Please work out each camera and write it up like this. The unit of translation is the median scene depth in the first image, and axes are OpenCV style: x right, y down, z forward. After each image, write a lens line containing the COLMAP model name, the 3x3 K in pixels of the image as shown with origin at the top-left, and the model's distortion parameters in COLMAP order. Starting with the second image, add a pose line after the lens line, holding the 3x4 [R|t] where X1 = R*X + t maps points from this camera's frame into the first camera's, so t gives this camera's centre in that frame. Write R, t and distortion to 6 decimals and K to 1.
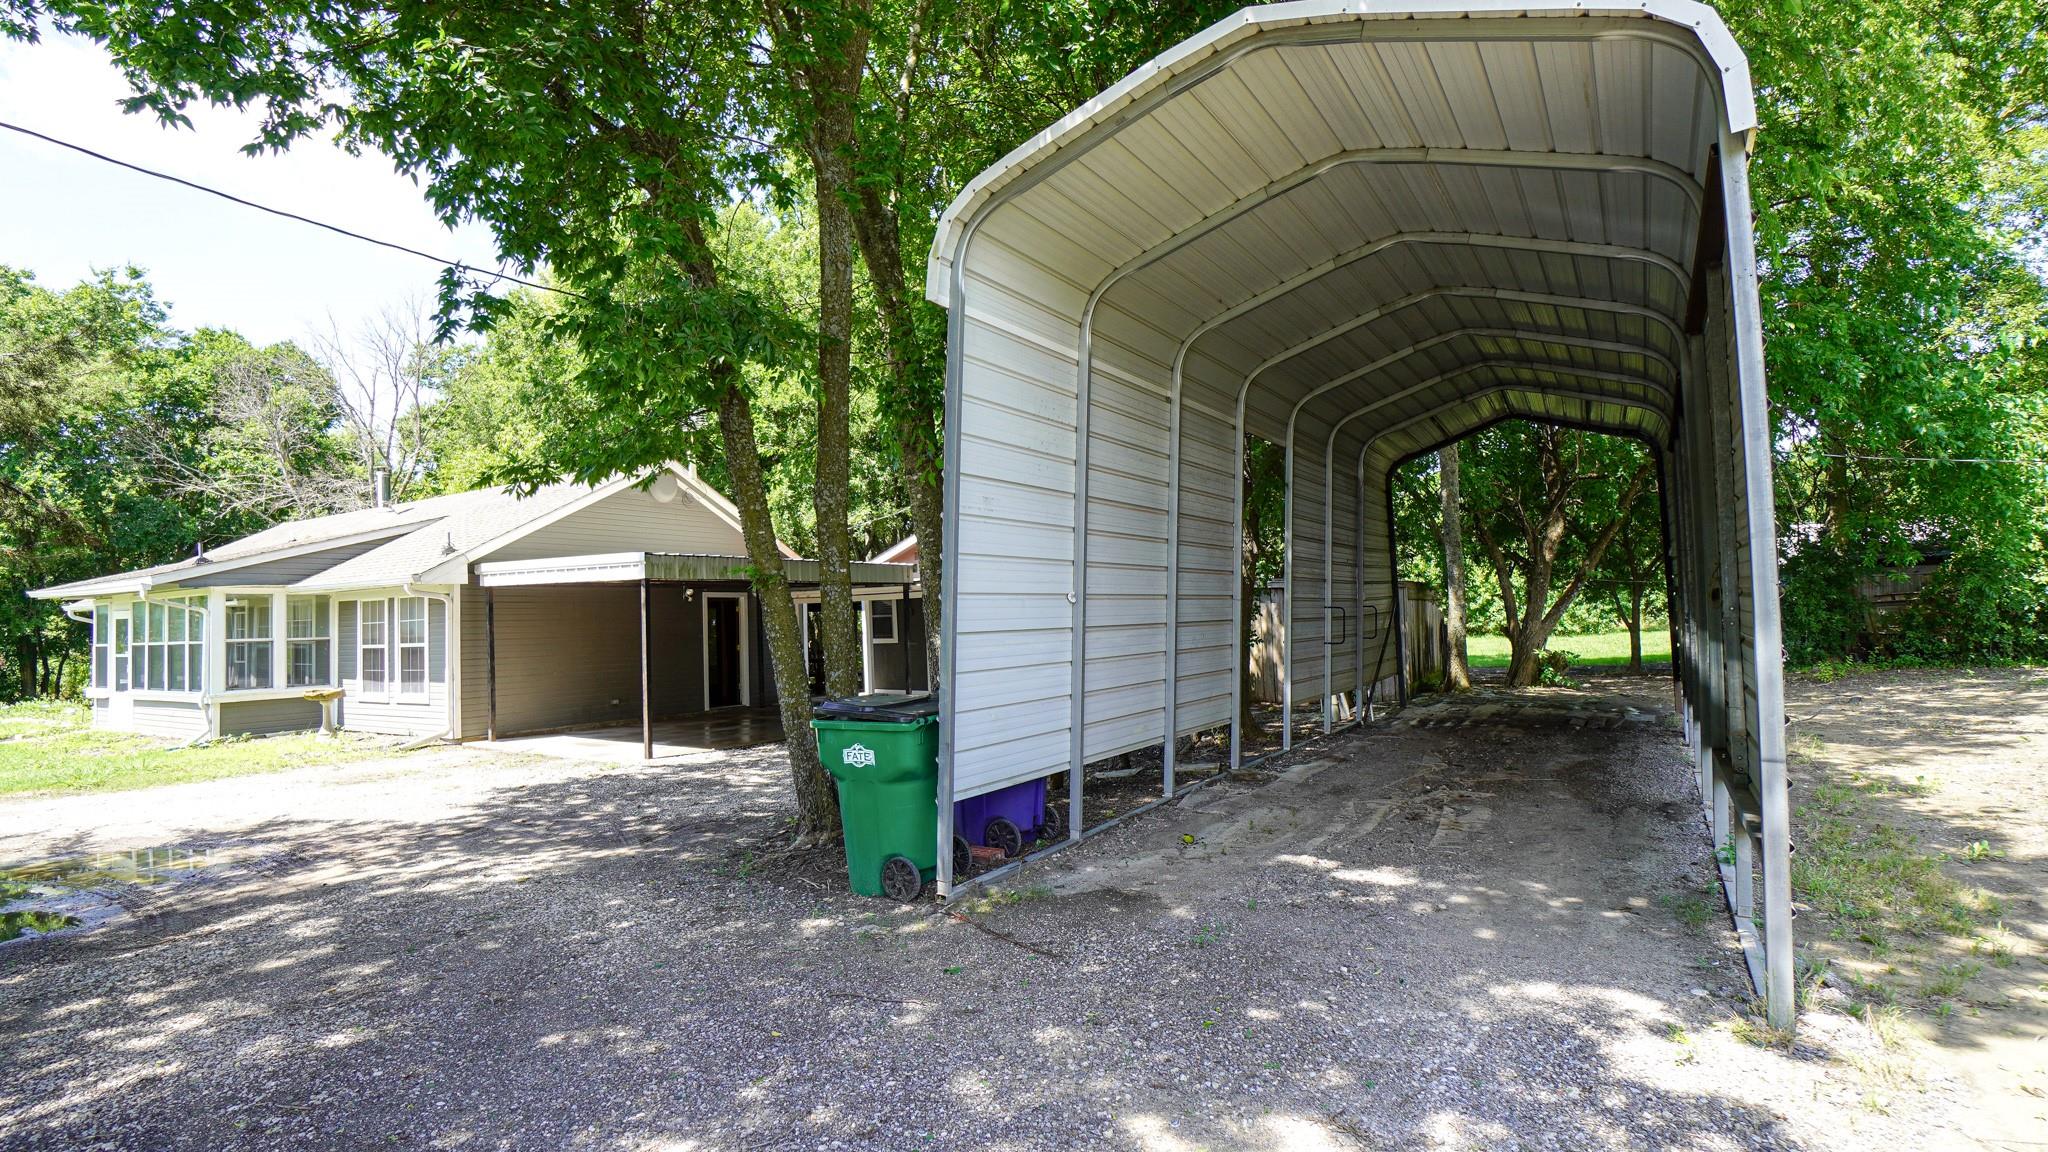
lens RADIAL K [[913.2, 0, 999.6], [0, 913.2, 582.6], [0, 0, 1]] dist [-0.073259, 0.025605]
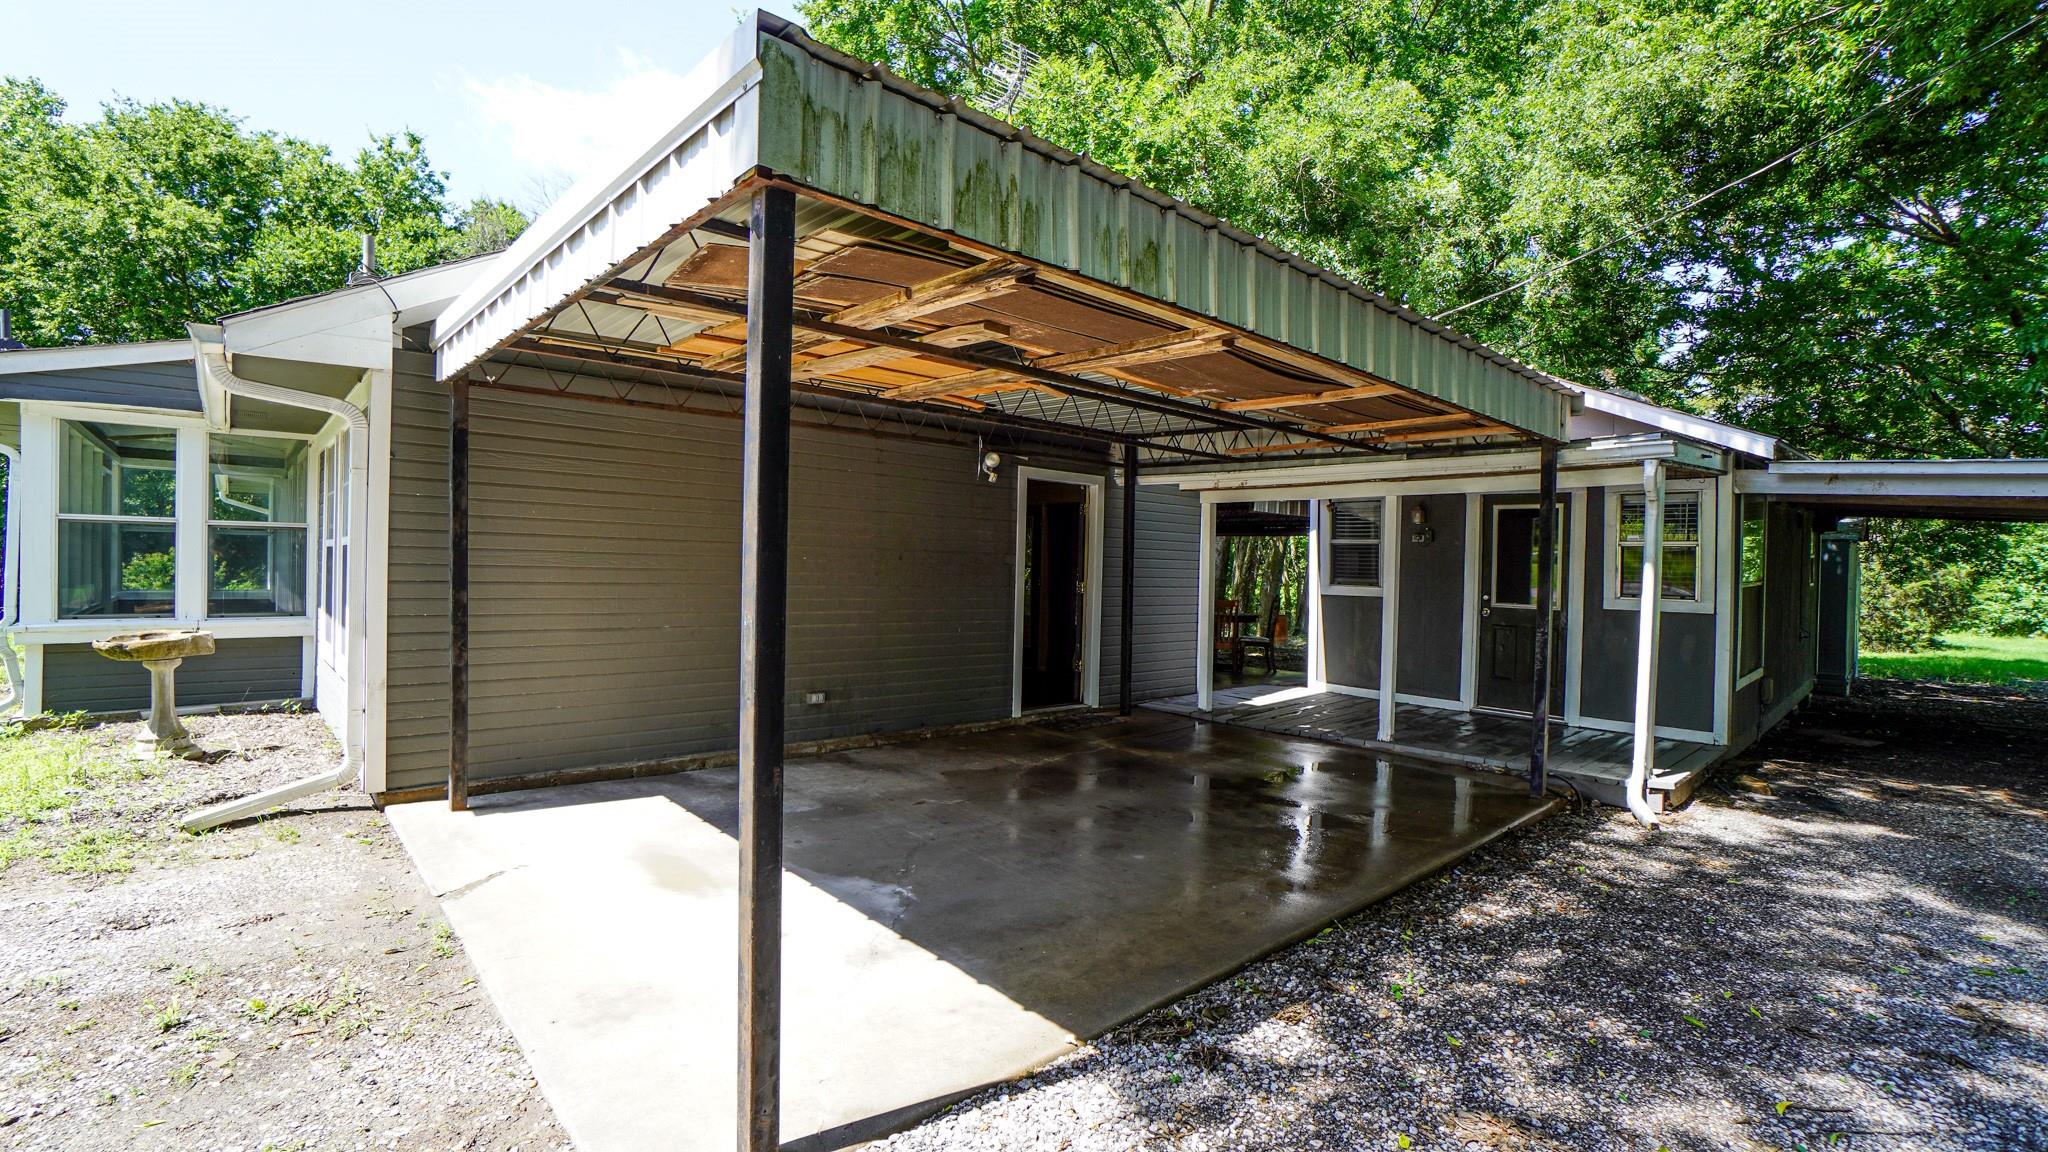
lens RADIAL K [[913.2, 0, 999.6], [0, 913.2, 582.6], [0, 0, 1]] dist [-0.073259, 0.025605]
pose [[0.948251, 0.056660, -0.312426, -0.191458], [-0.037898, 0.997112, 0.065806, 0.040930], [0.315253, -0.050560, 0.947660, 0.564036]]
